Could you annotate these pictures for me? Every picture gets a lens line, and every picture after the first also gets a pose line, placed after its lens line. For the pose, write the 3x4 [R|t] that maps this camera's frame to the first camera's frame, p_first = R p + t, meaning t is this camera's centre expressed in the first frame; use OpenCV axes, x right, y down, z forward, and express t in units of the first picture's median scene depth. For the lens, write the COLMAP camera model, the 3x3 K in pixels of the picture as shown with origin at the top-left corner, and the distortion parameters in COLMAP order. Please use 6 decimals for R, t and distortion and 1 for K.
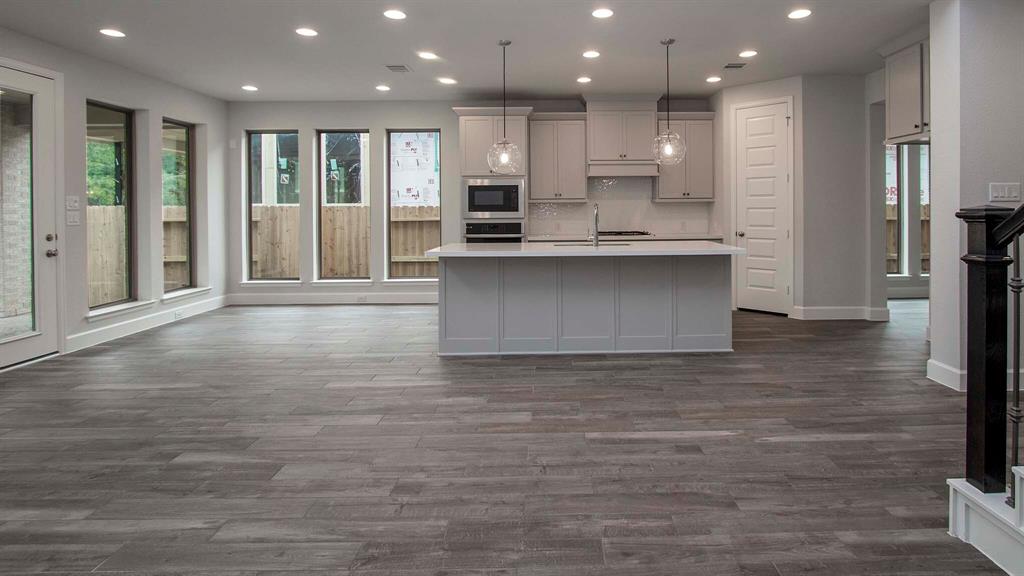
lens RADIAL K [[522.5, 0, 512.8], [0, 522.5, 214.5], [0, 0, 1]] dist [-0.016899, 0.000777]
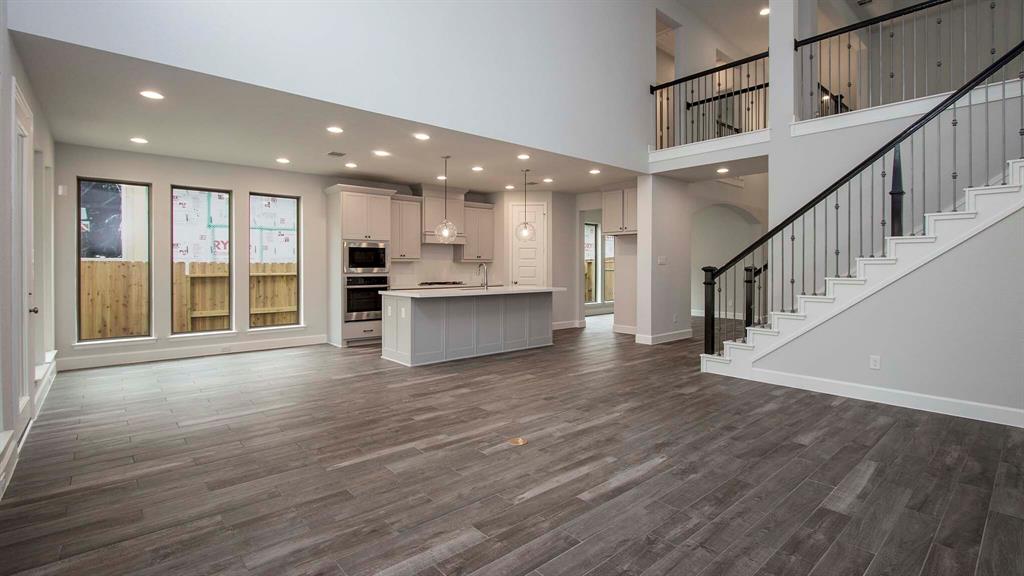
lens RADIAL K [[472.3, 0, 512.7], [0, 472.3, 267.6], [0, 0, 1]] dist [-0.012706, 0.000084]
pose [[0.763614, 0.005760, 0.645648, -0.513860], [0.000542, 0.999954, -0.009561, 0.005802], [-0.645673, 0.007650, 0.763576, -0.120534]]
